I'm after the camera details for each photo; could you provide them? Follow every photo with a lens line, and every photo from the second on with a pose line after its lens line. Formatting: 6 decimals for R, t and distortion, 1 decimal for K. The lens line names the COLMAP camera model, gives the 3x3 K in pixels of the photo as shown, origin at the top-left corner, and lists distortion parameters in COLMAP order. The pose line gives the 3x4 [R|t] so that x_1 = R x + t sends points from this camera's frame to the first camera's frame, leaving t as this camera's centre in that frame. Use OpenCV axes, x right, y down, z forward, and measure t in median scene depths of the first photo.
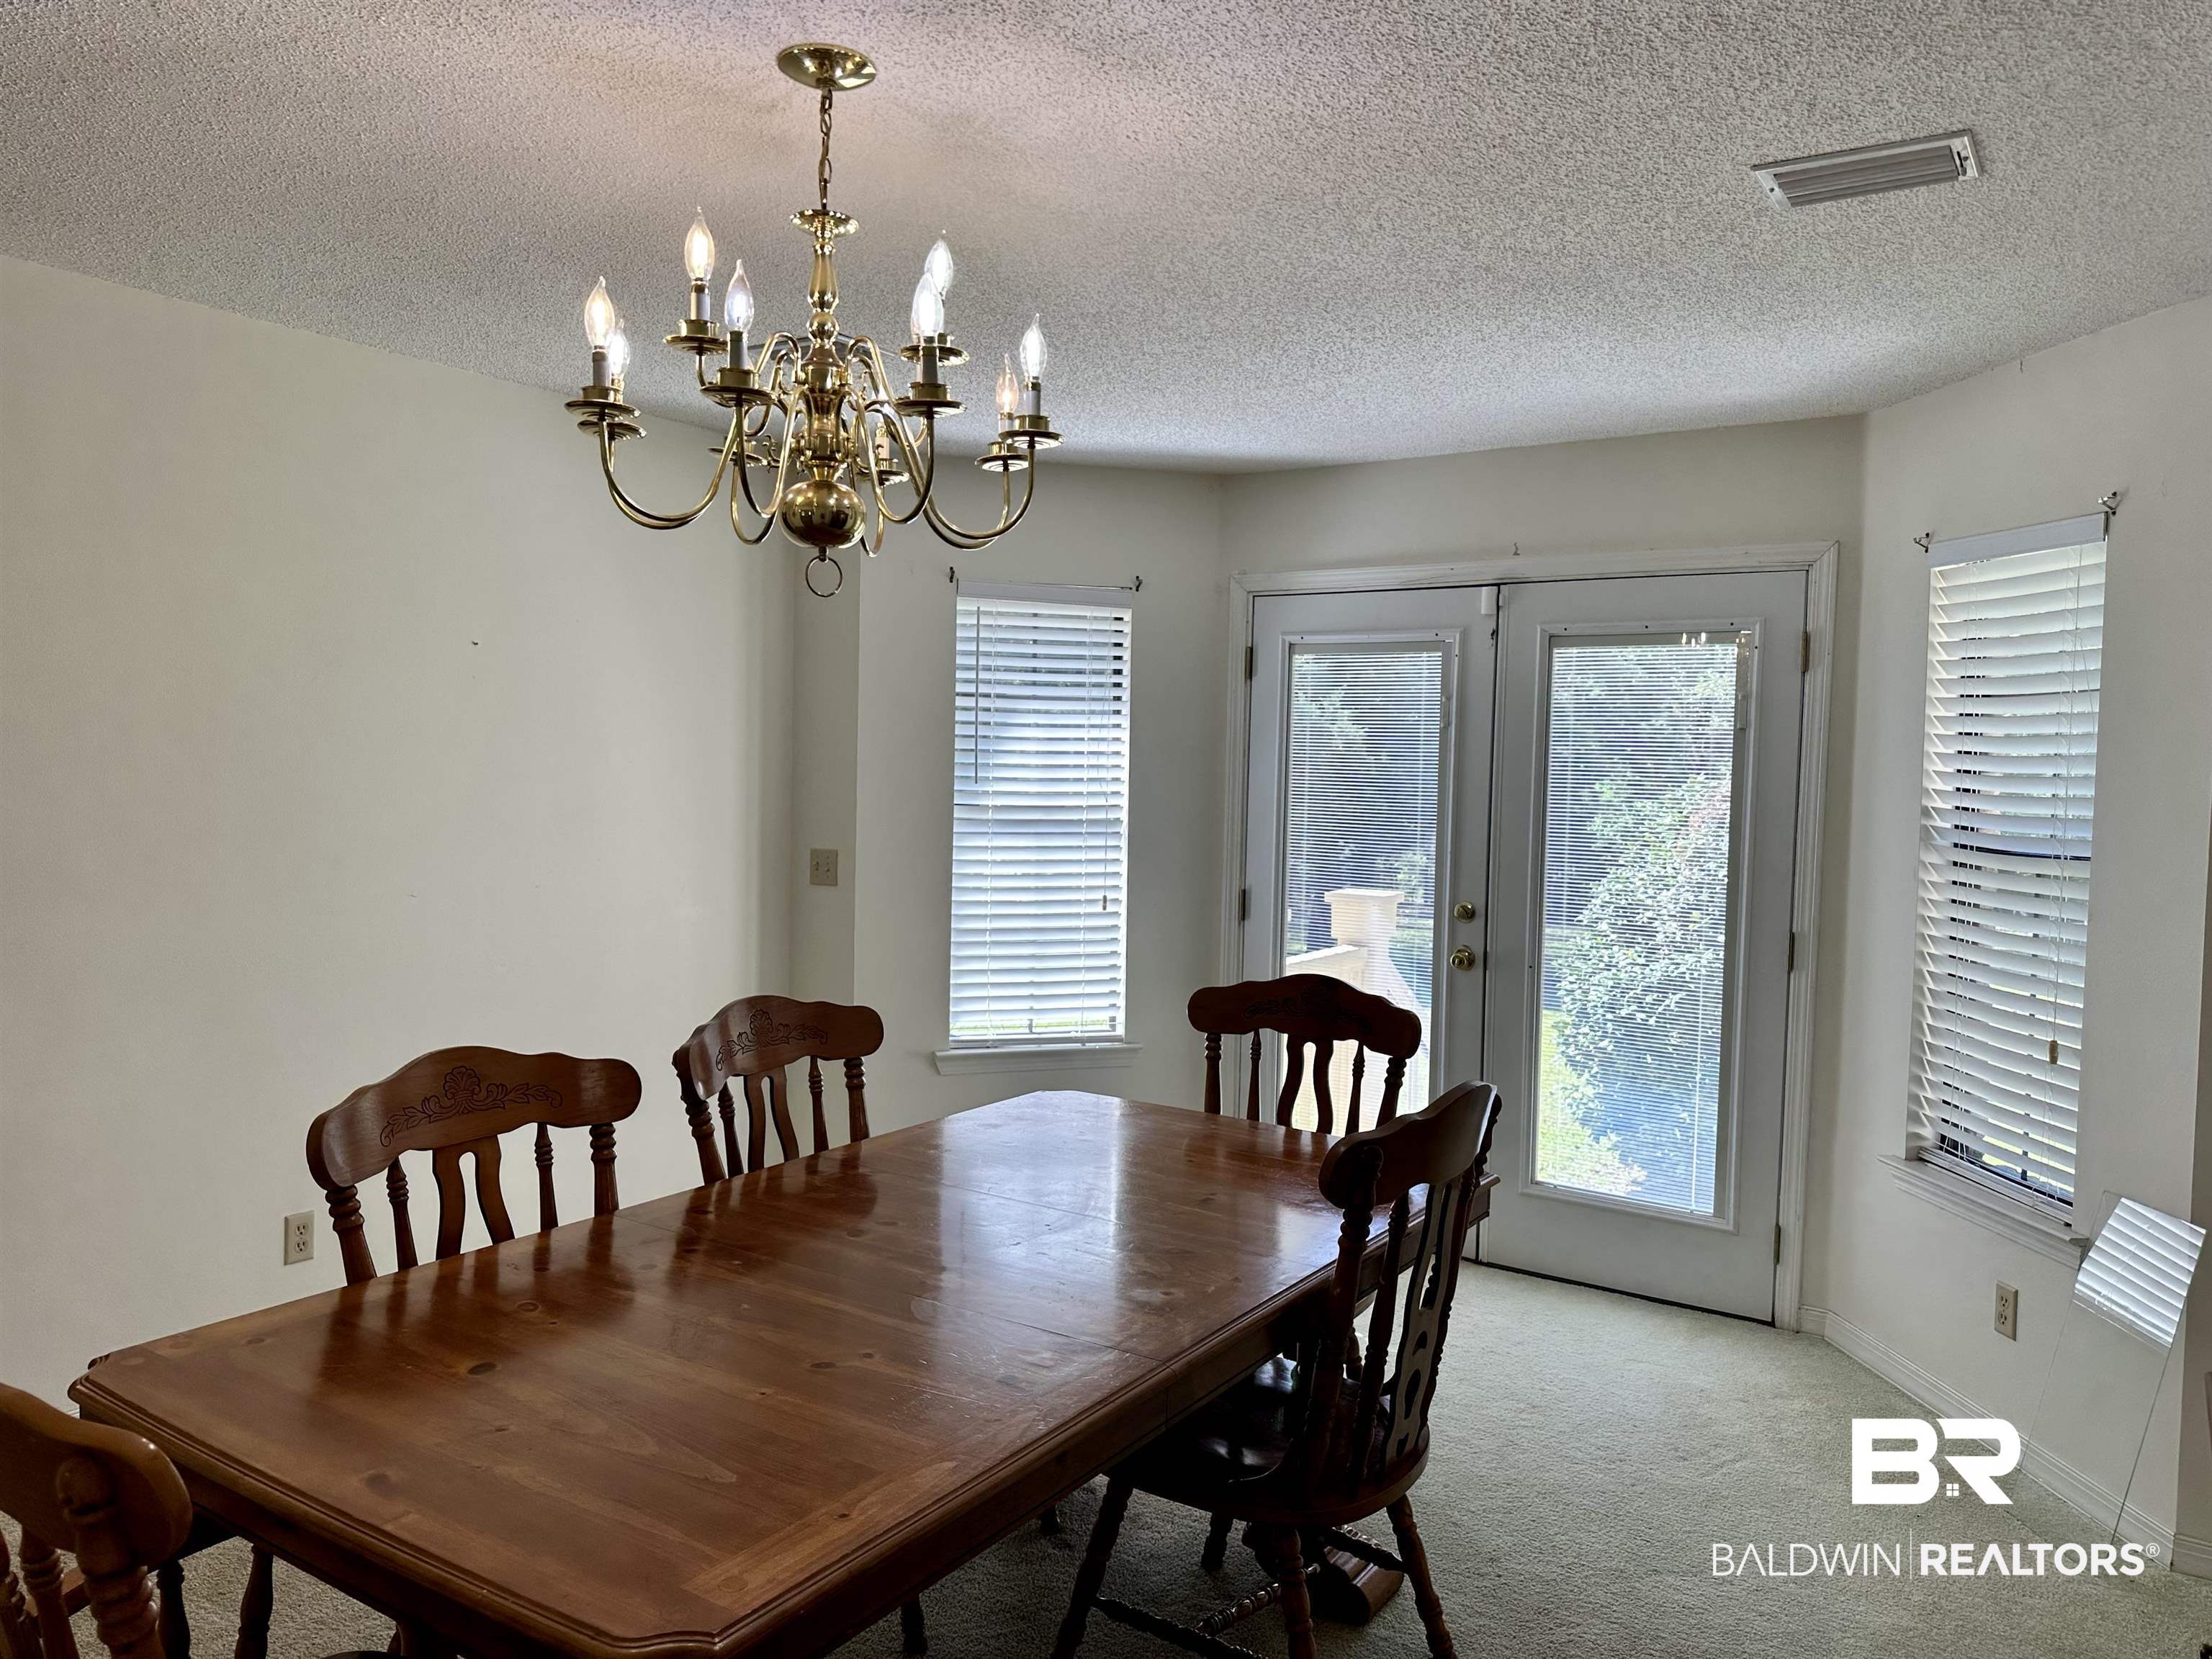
lens RADIAL K [[1588.0, 0, 1106.0], [0, 1588.0, 829.5], [0, 0, 1]] dist [0.065715, -0.000317]
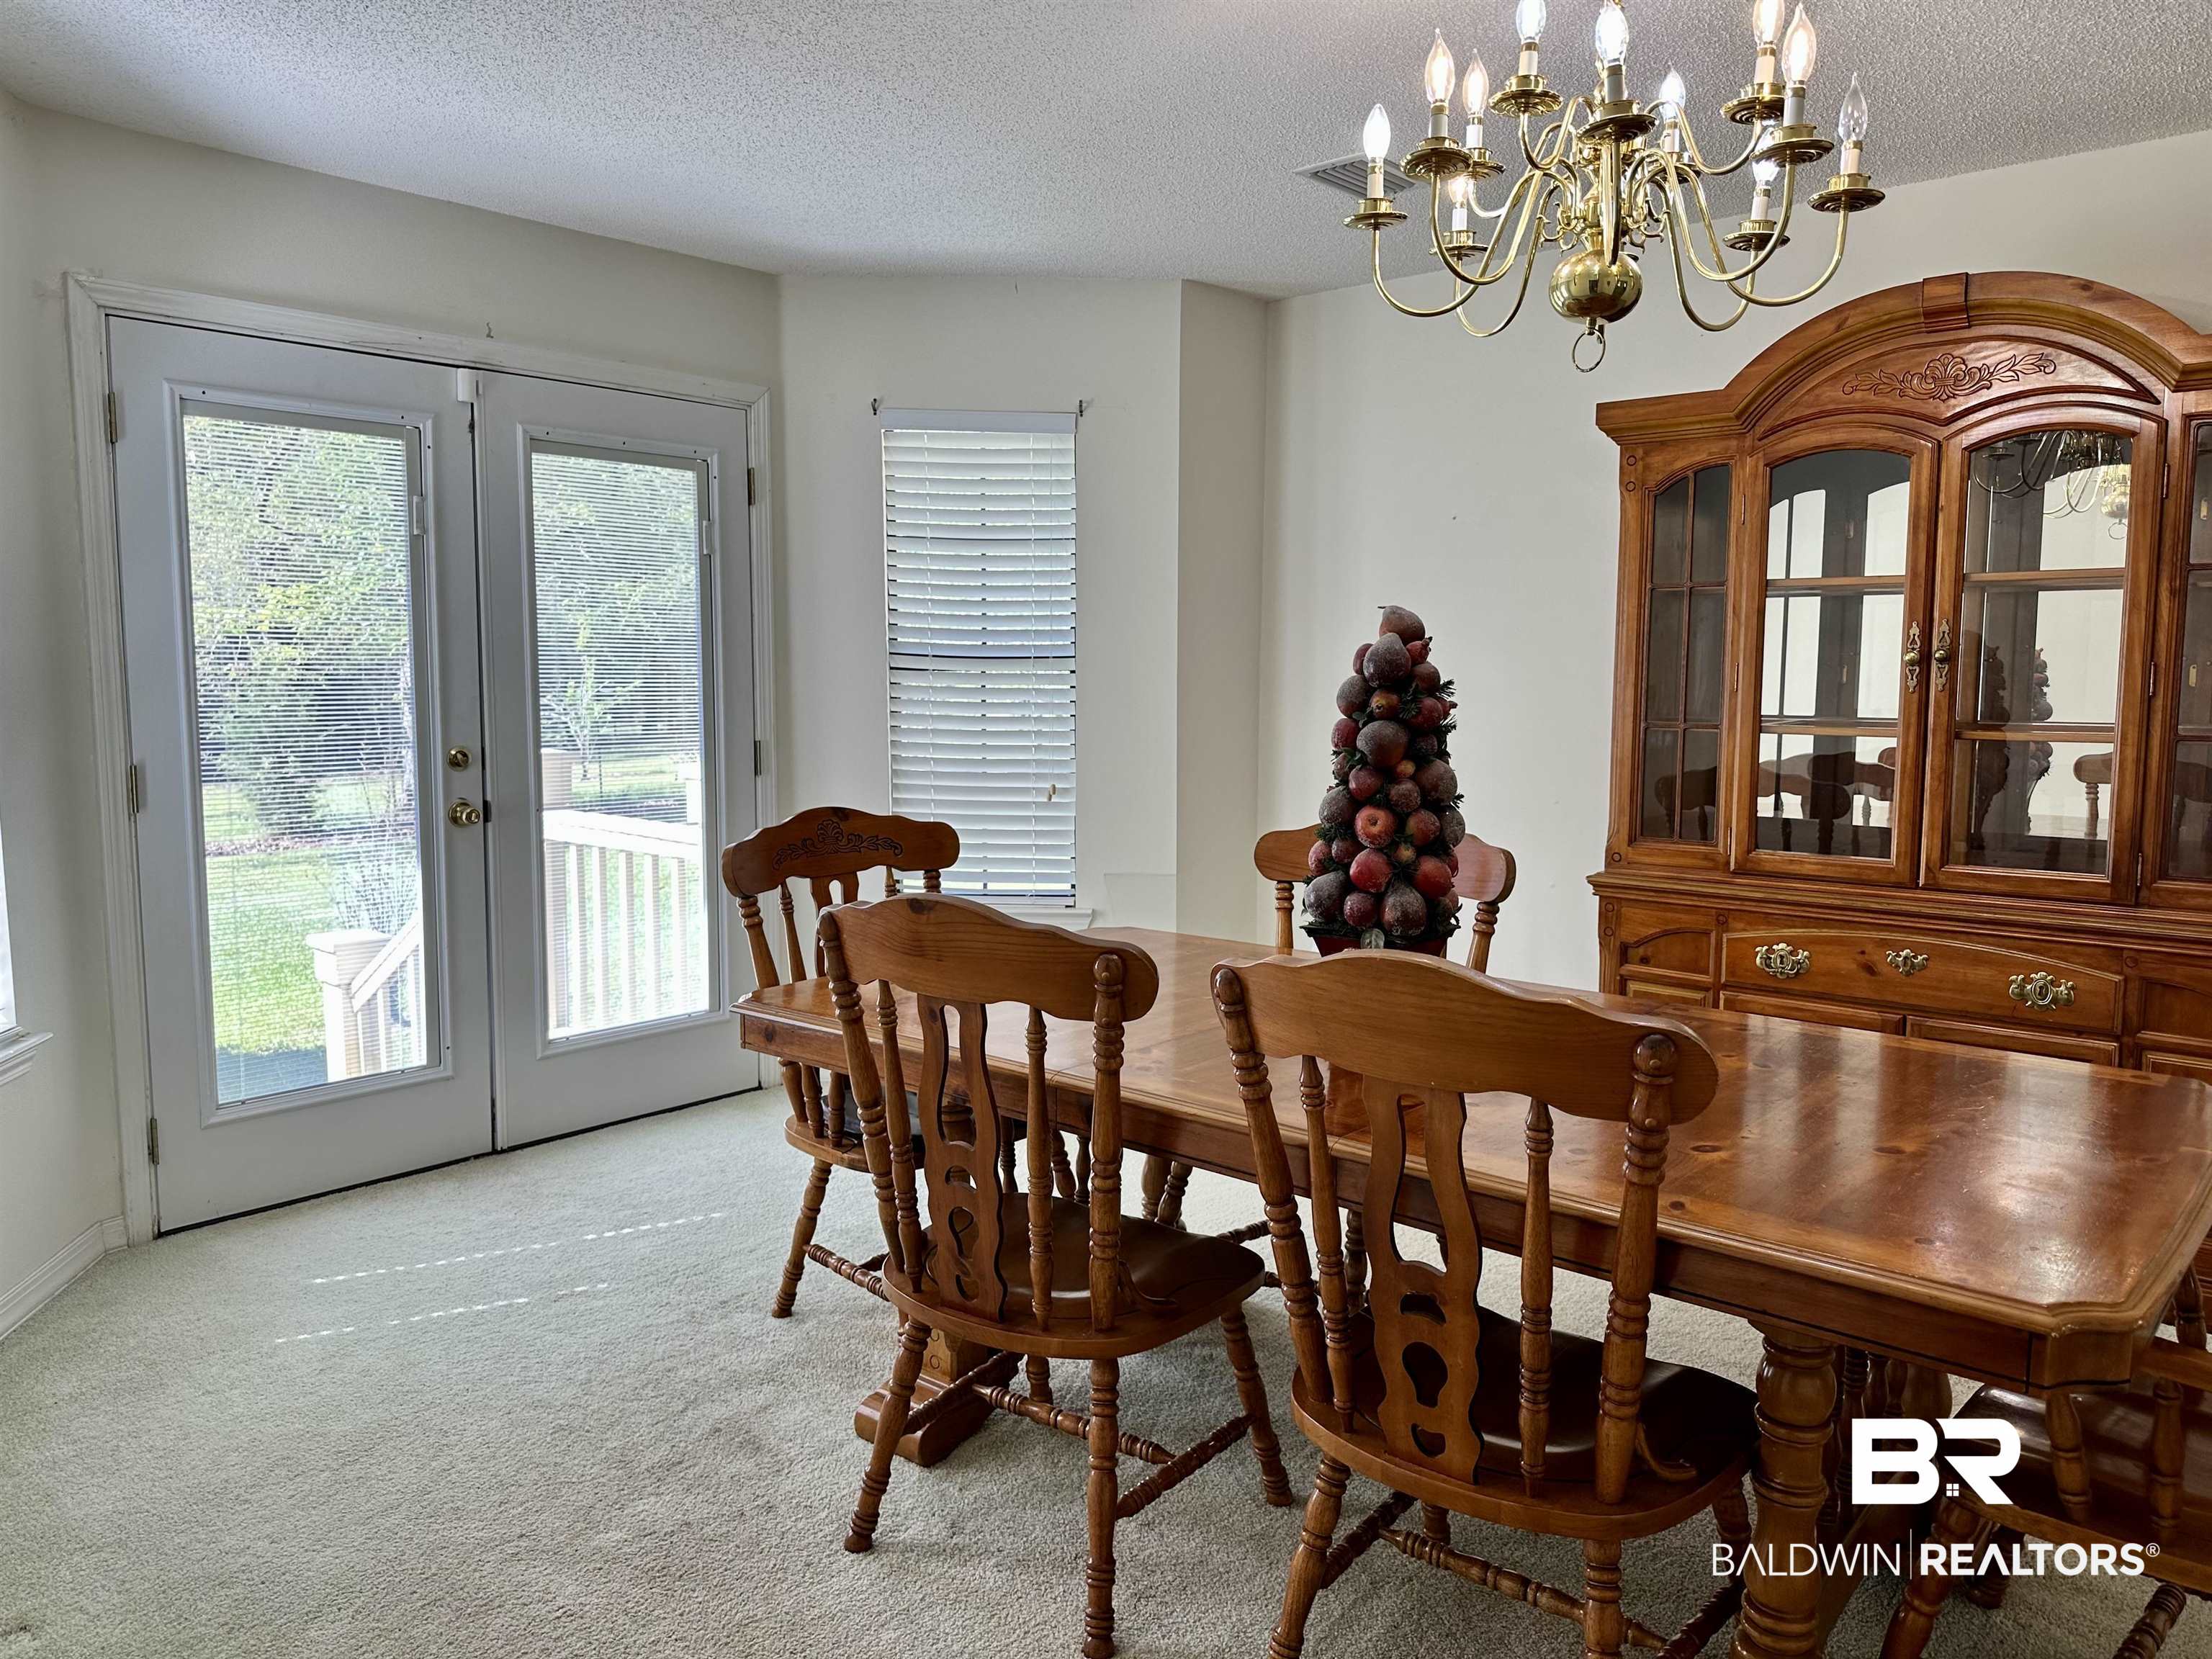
lens RADIAL K [[1588.0, 0, 1106.0], [0, 1588.0, 829.5], [0, 0, 1]] dist [0.065715, -0.000317]
pose [[0.147435, -0.131856, 0.980243, -0.629811], [0.042758, 0.990997, 0.126871, -0.005018], [-0.988147, 0.023208, 0.151746, 0.589946]]
